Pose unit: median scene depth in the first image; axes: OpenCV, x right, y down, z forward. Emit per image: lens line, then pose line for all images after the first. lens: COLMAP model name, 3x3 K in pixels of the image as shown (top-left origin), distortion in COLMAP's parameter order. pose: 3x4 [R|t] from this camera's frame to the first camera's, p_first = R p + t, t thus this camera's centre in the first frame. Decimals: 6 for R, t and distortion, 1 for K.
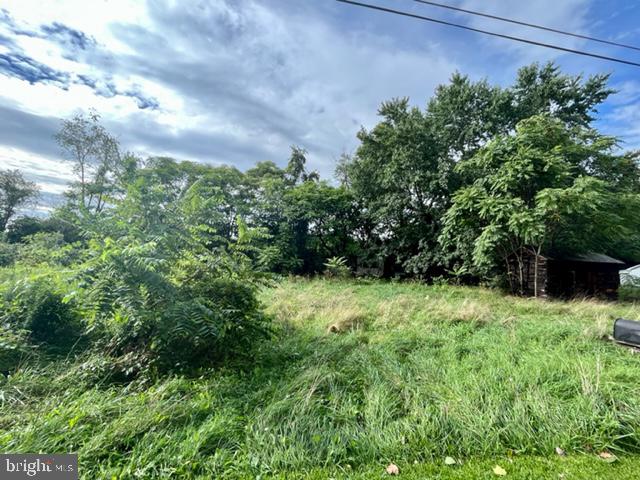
lens RADIAL K [[287.6, 0, 339.5], [0, 287.6, 243.2], [0, 0, 1]] dist [-0.003738, -0.000592]
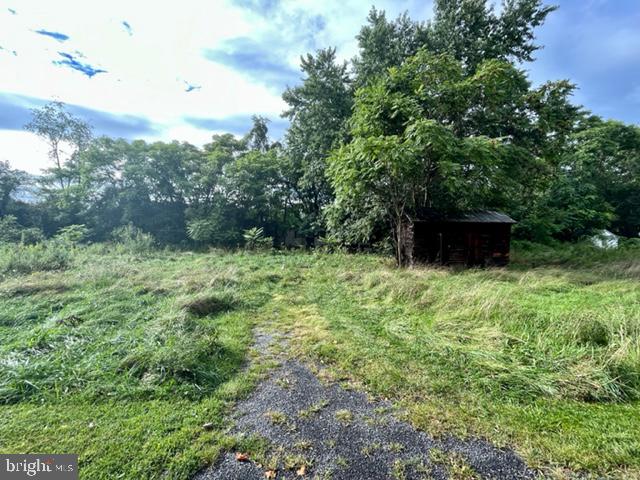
lens RADIAL K [[290.4, 0, 356.4], [0, 290.4, 240.6], [0, 0, 1]] dist [-0.000044, -0.000049]
pose [[0.991326, -0.035592, -0.126519, 0.290123], [0.046455, 0.995384, 0.083981, 0.013786], [0.122946, -0.089130, 0.988403, 0.041701]]
